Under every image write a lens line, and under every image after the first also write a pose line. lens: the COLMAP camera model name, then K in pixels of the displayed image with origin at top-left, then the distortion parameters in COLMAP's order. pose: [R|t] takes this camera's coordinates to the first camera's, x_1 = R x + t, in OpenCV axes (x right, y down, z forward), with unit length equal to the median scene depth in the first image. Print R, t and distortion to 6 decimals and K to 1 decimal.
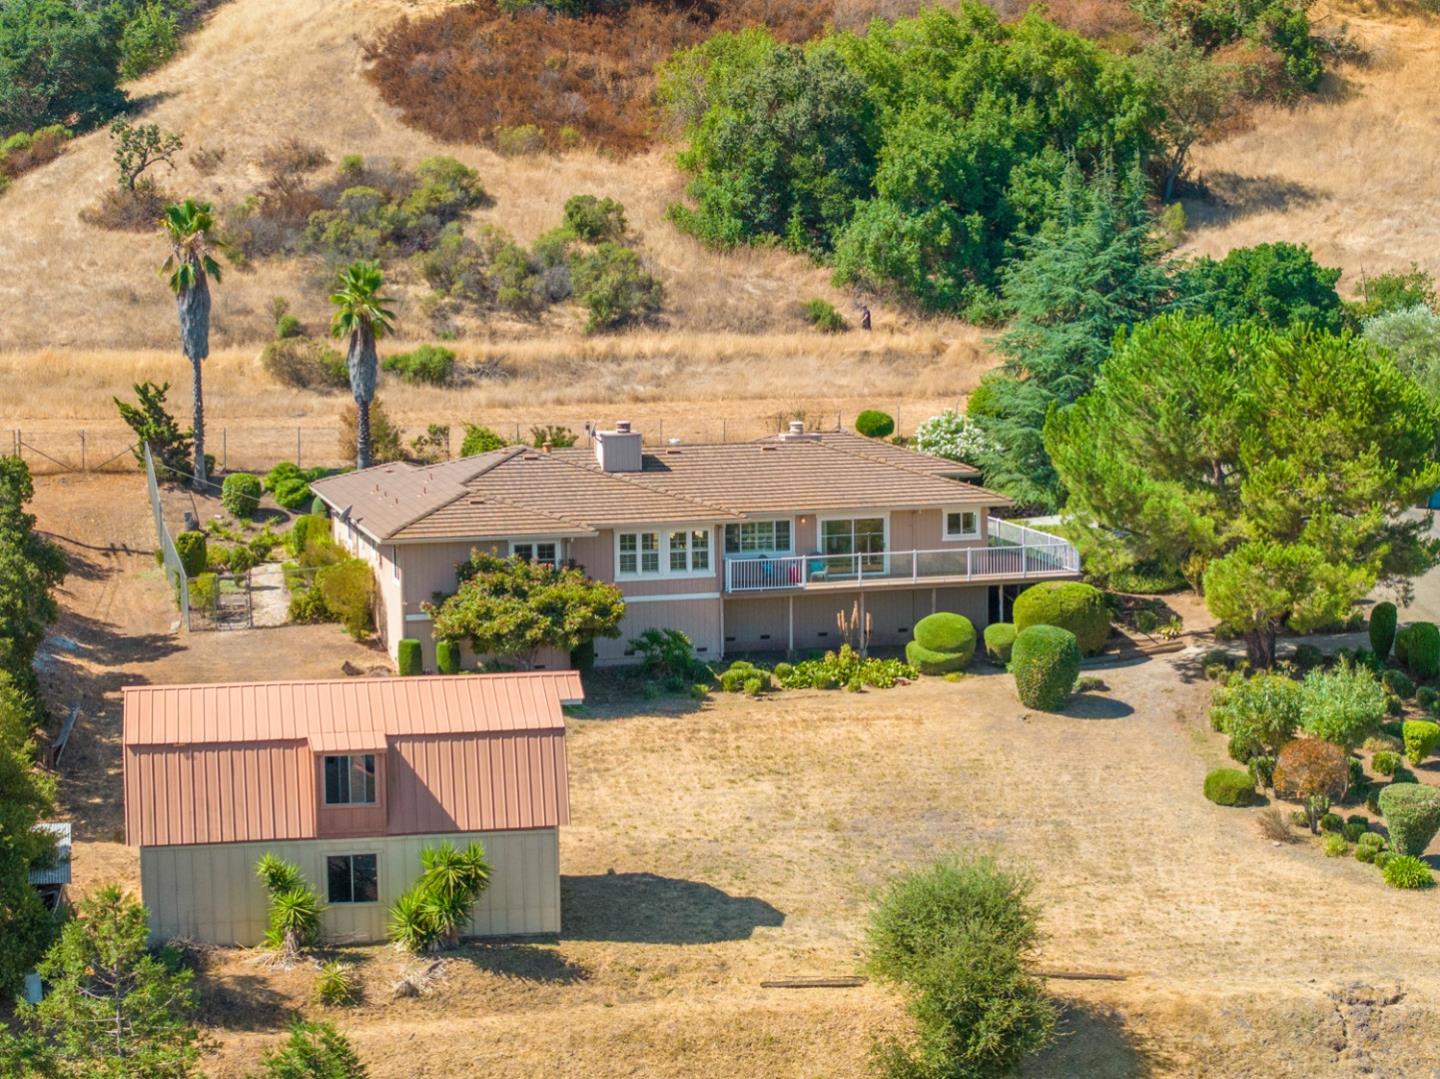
lens RADIAL K [[2910.7, 0, 720.0], [0, 2910.7, 539.5], [0, 0, 1]] dist [-0.253511, 1.470375]
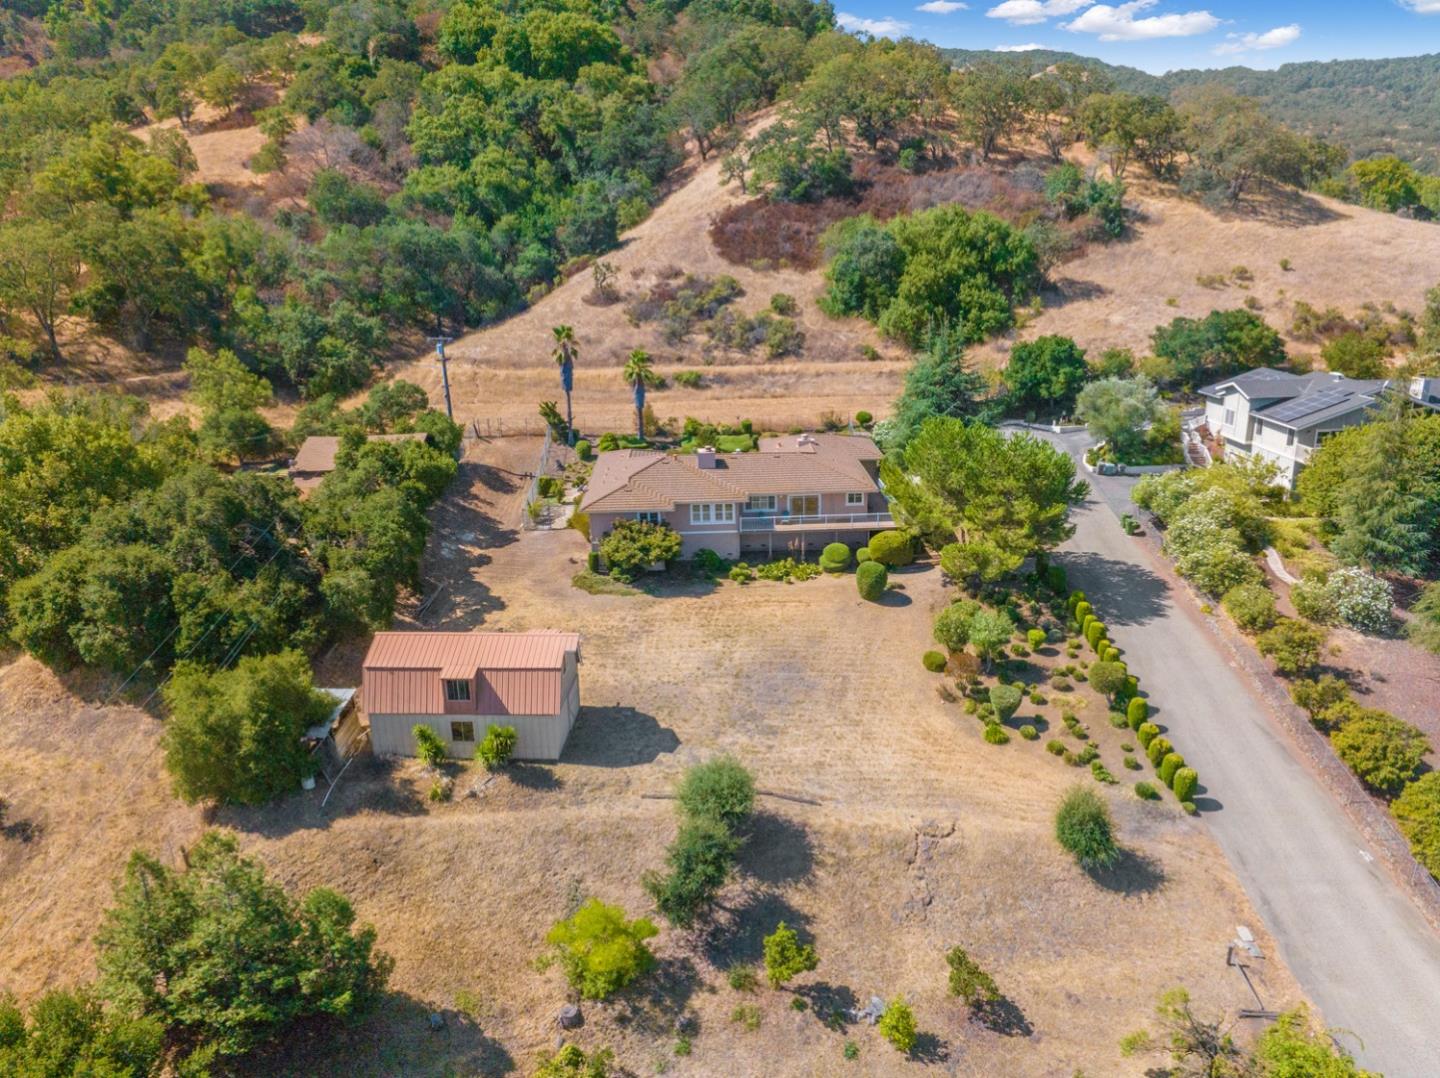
lens RADIAL K [[1013.0, 0, 720.0], [0, 1013.0, 539.0], [0, 0, 1]] dist [-0.041907, -0.003594]
pose [[0.974191, 0.061115, -0.217296, 0.148063], [-0.018247, 0.980821, 0.194054, -0.119715], [0.224988, -0.185081, 0.956622, 0.220987]]
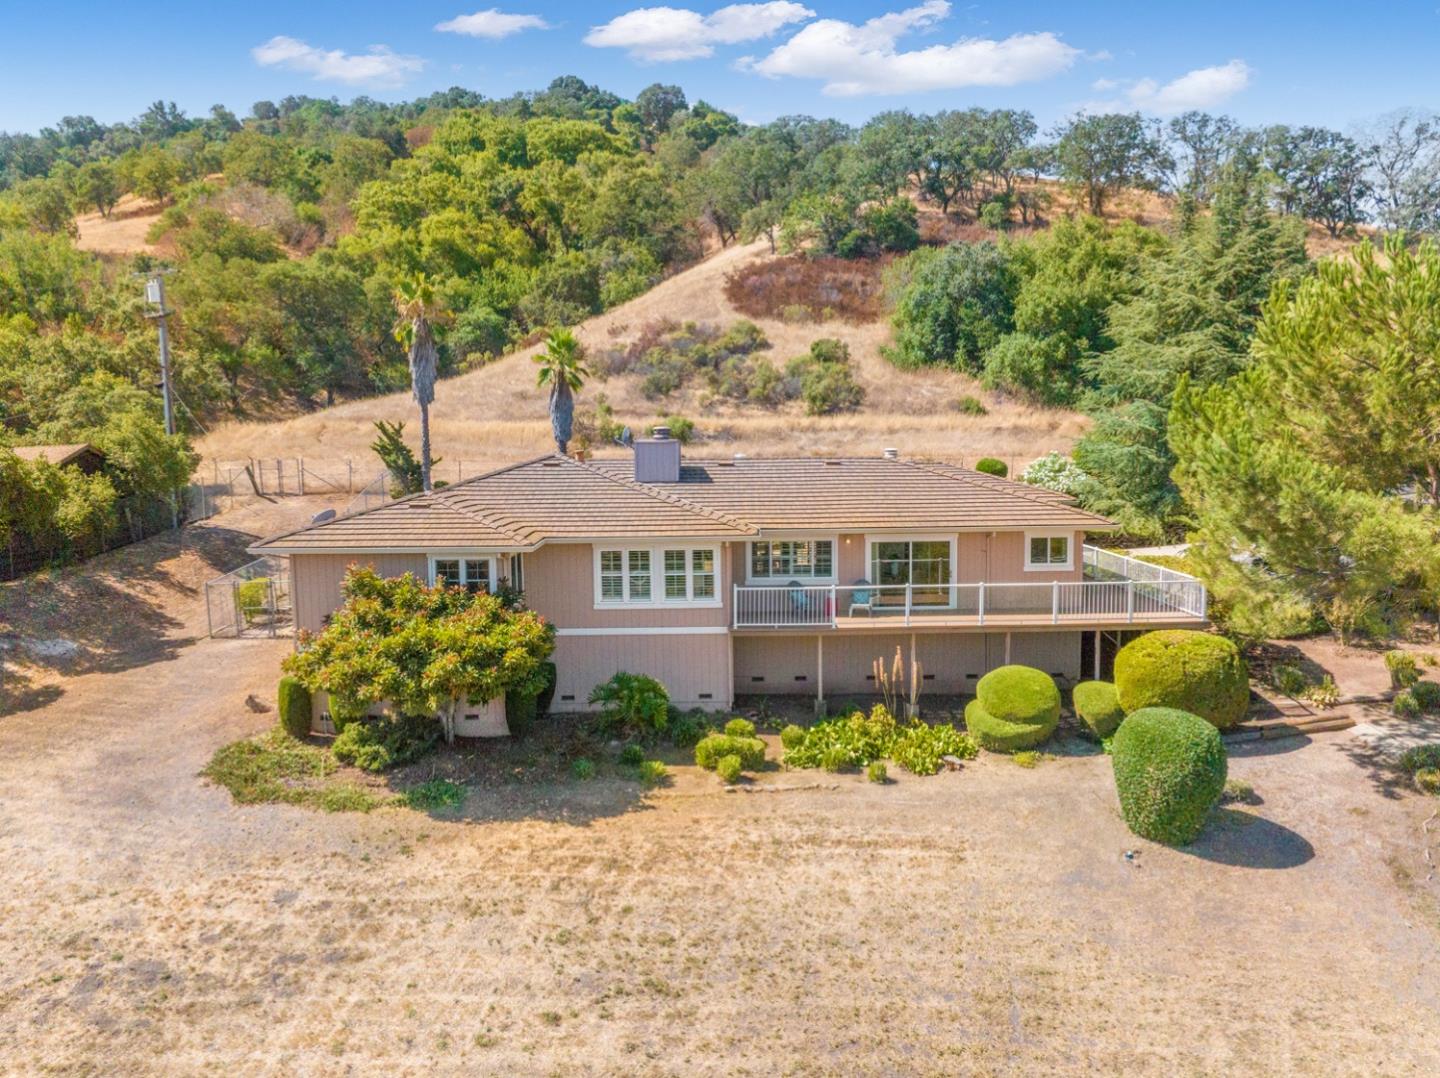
lens RADIAL K [[1013.0, 0, 720.0], [0, 1013.0, 539.0], [0, 0, 1]] dist [-0.041907, -0.003594]
pose [[0.965546, 0.025340, -0.258997, 0.064873], [-0.029335, 0.999503, -0.011573, -0.002609], [0.258574, 0.018772, 0.965809, 0.678573]]
